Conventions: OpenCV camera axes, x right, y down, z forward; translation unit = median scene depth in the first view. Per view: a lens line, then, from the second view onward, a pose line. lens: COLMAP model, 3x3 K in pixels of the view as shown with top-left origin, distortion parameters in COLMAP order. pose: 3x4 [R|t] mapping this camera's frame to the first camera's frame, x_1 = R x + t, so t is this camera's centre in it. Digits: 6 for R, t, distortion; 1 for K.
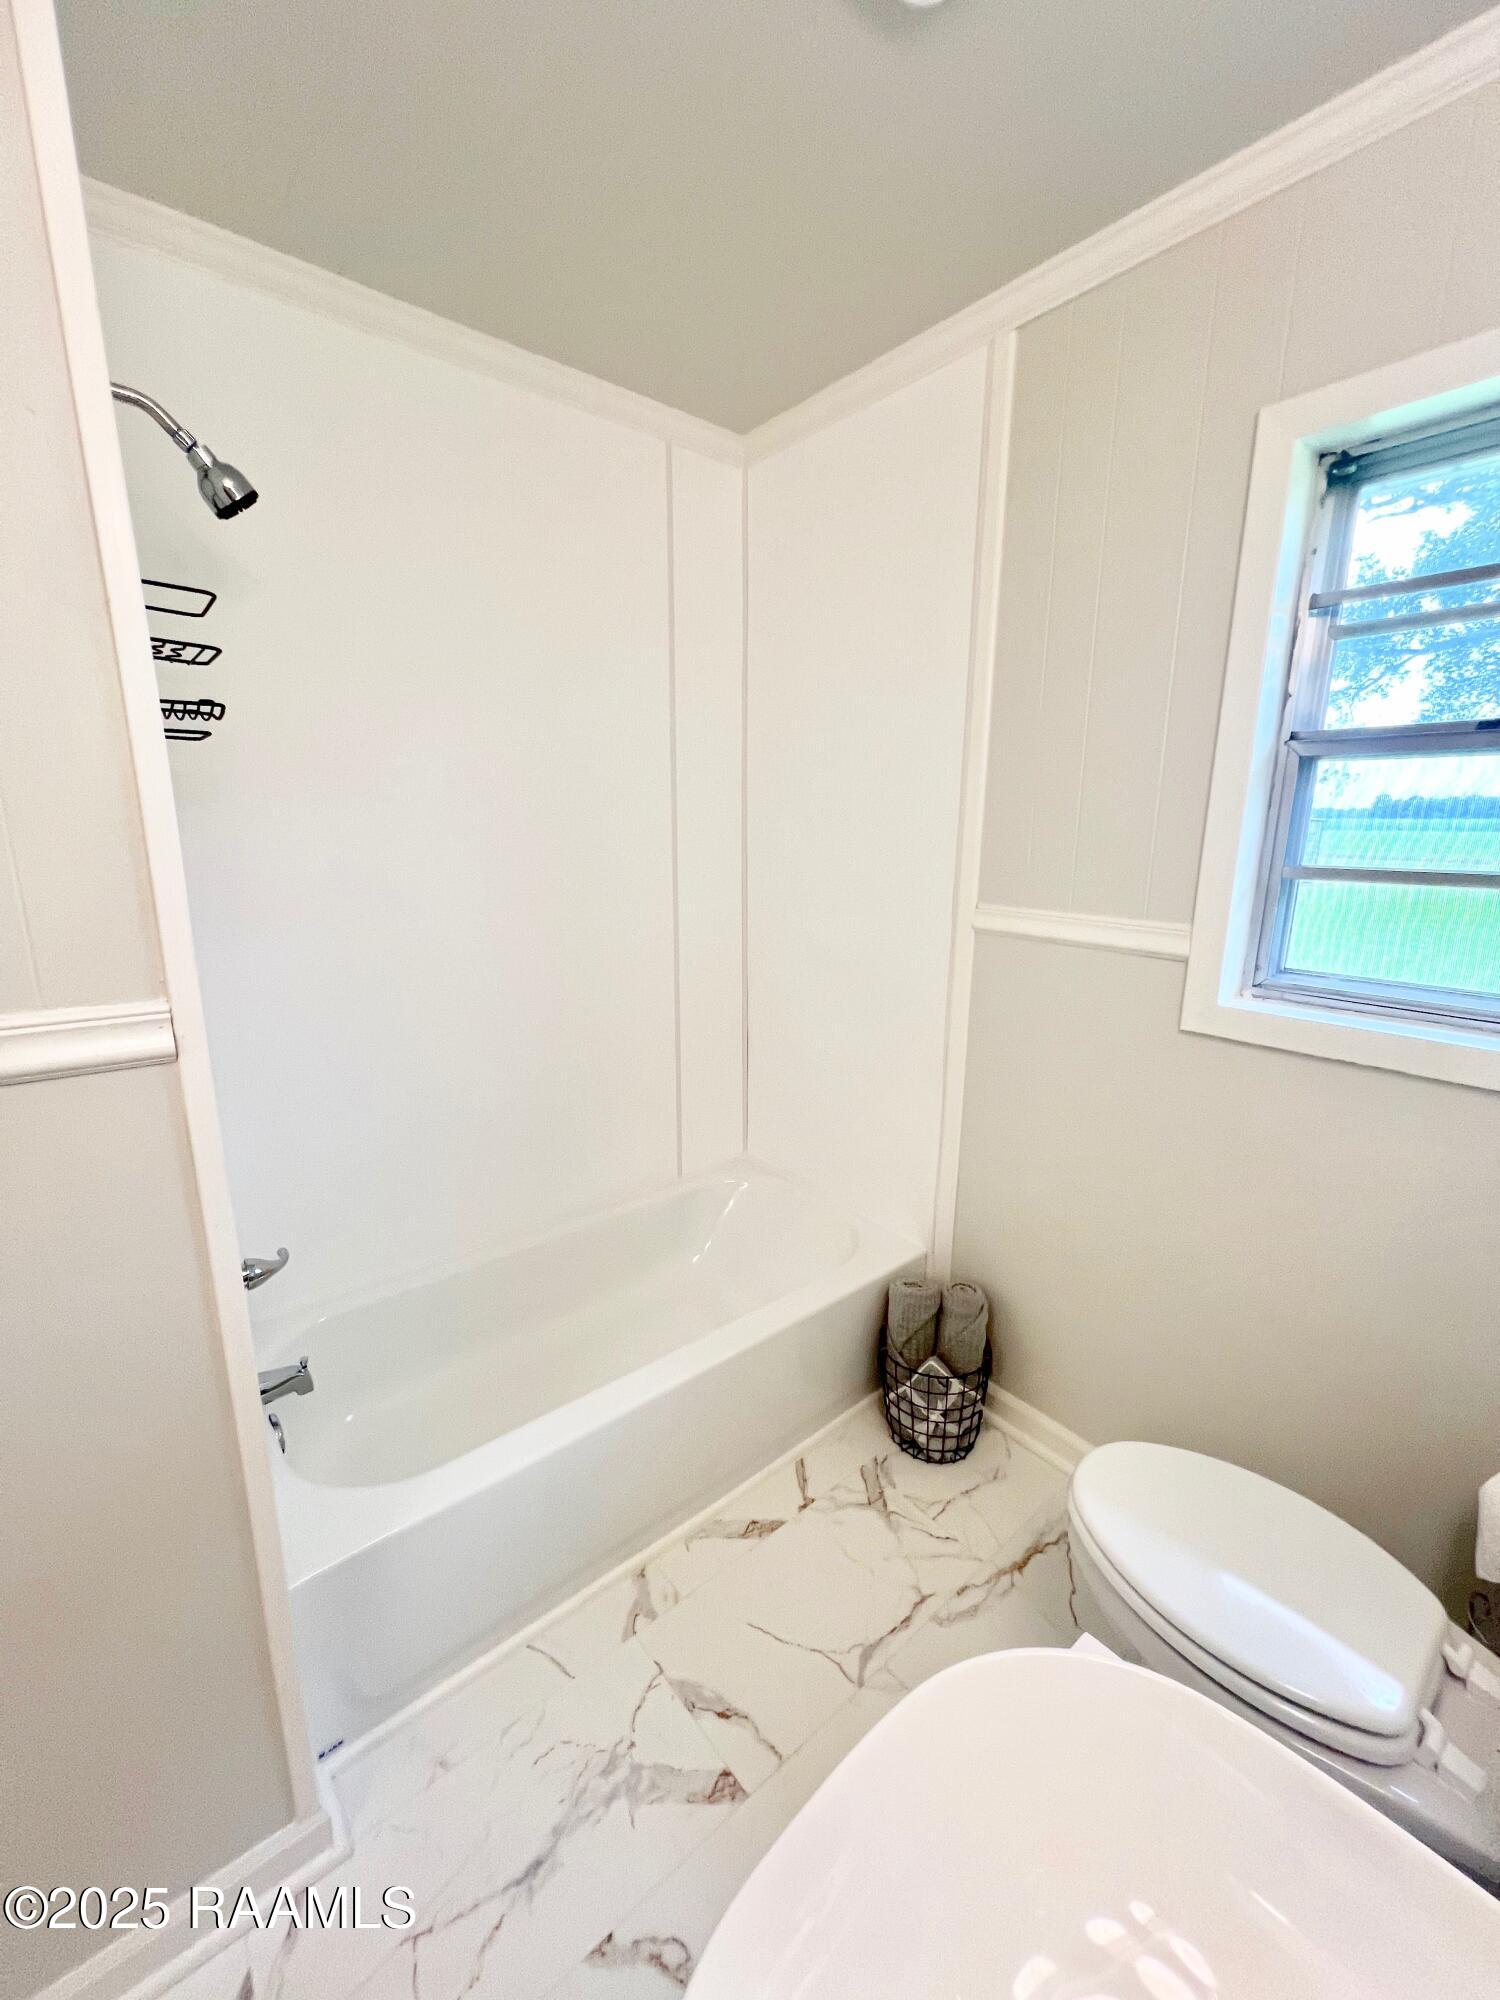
lens RADIAL K [[799.2, 0, 750.0], [0, 799.2, 1000.0], [0, 0, 1]] dist [-0.001990, 0.001171]
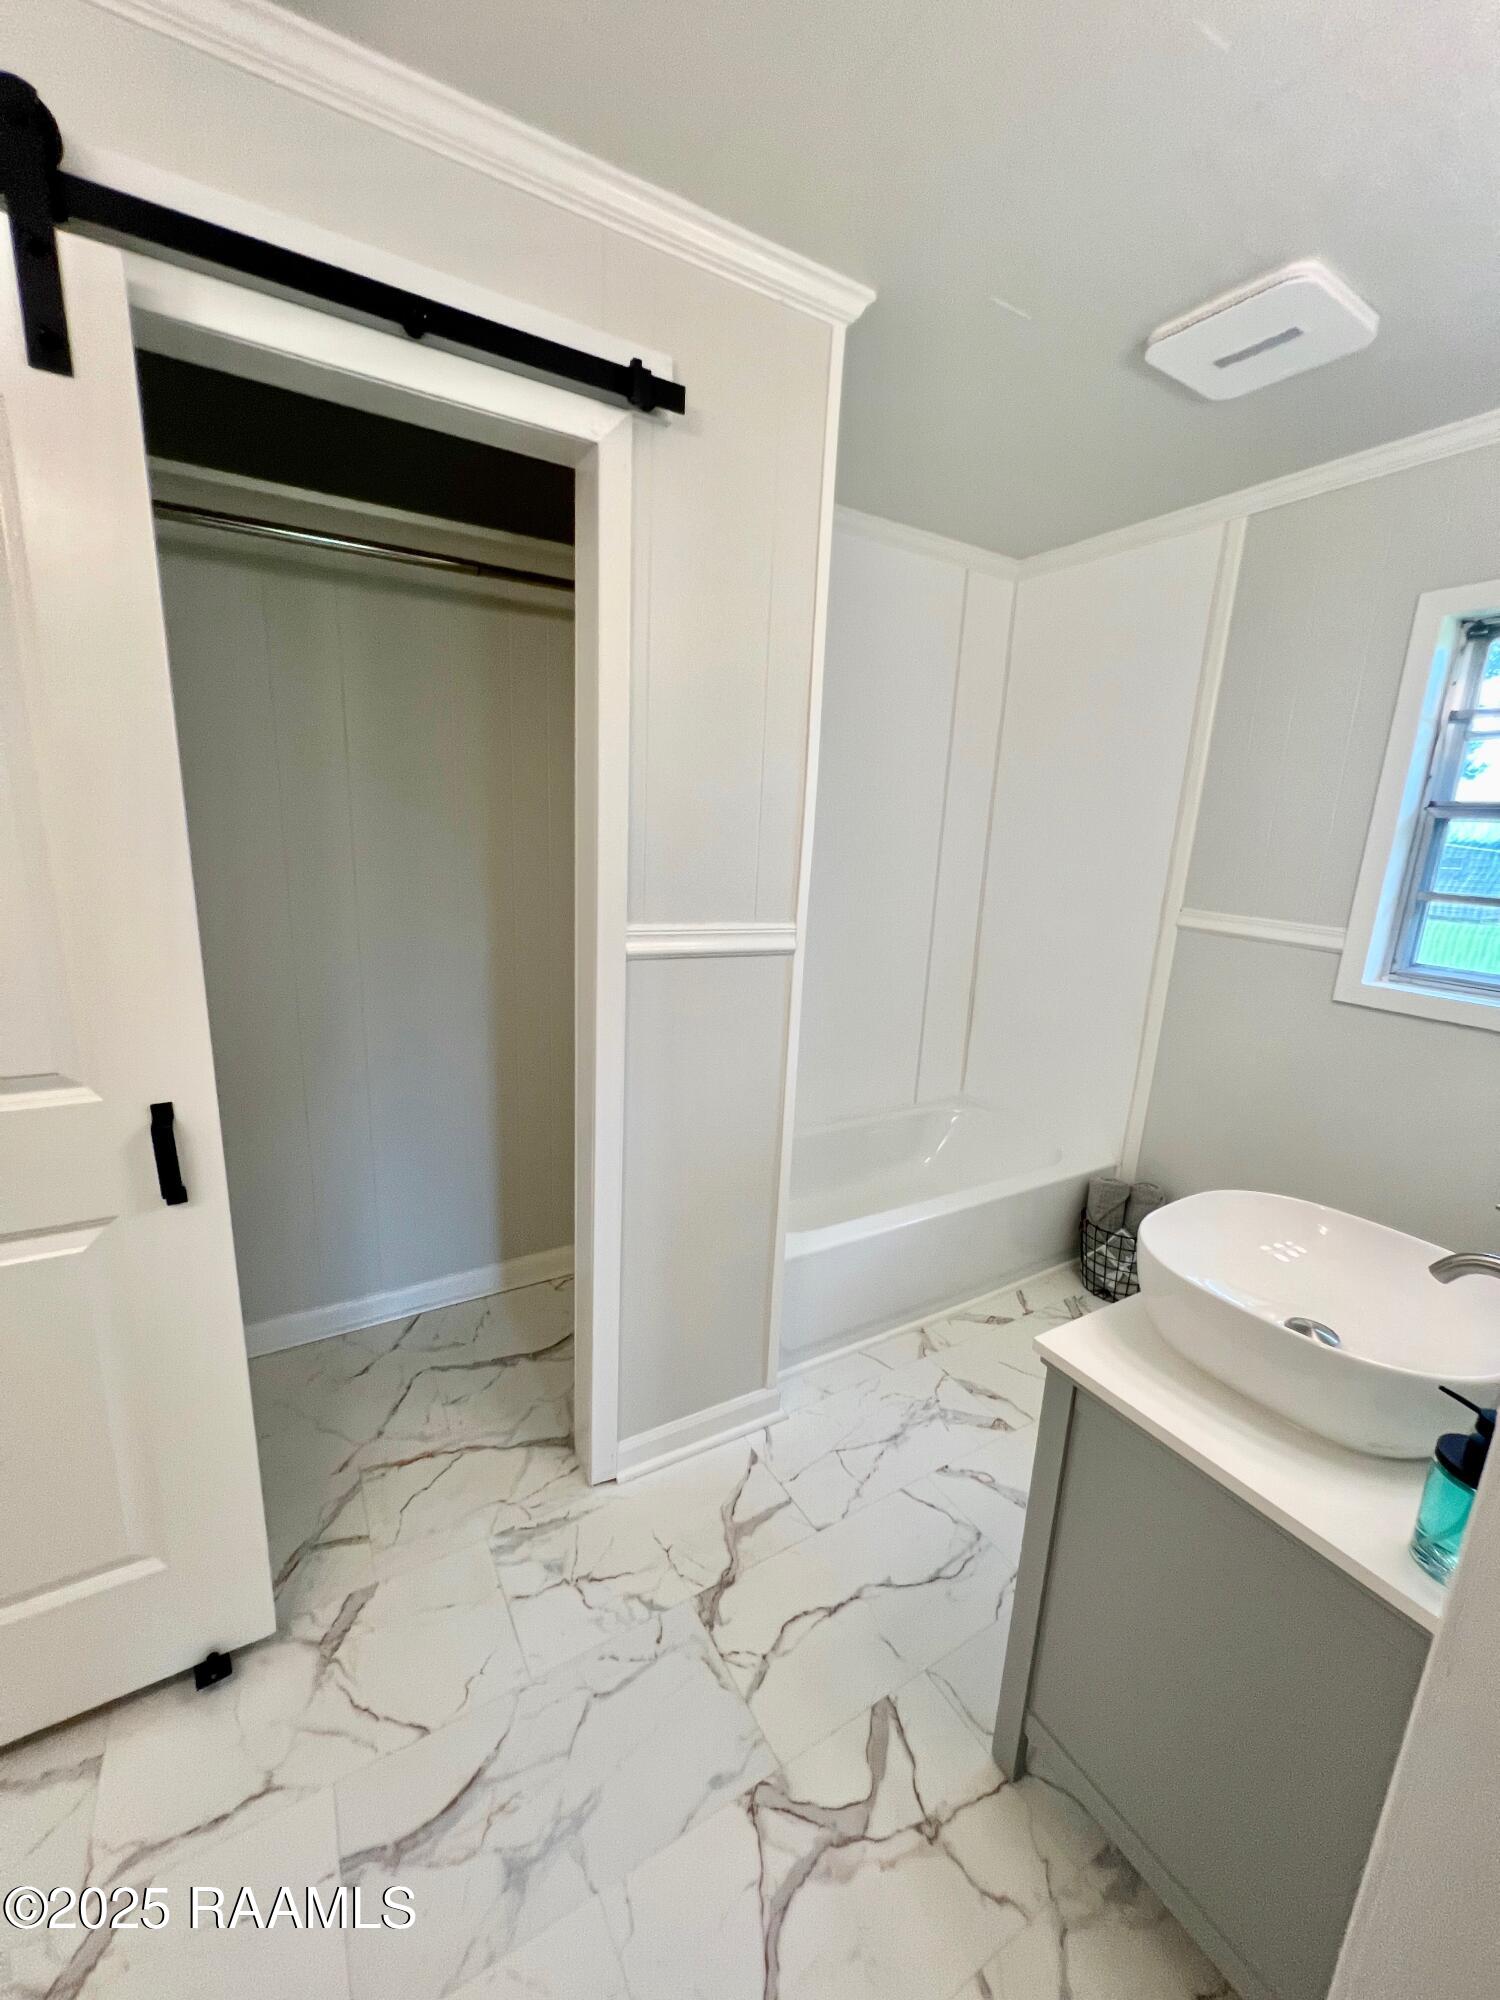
lens RADIAL K [[799.2, 0, 750.0], [0, 799.2, 1000.0], [0, 0, 1]] dist [-0.001990, 0.001171]
pose [[0.987416, 0.074012, -0.139754, -0.303577], [-0.074362, 0.997228, 0.002722, 0.110359], [0.139568, 0.007704, 0.990183, -0.583486]]
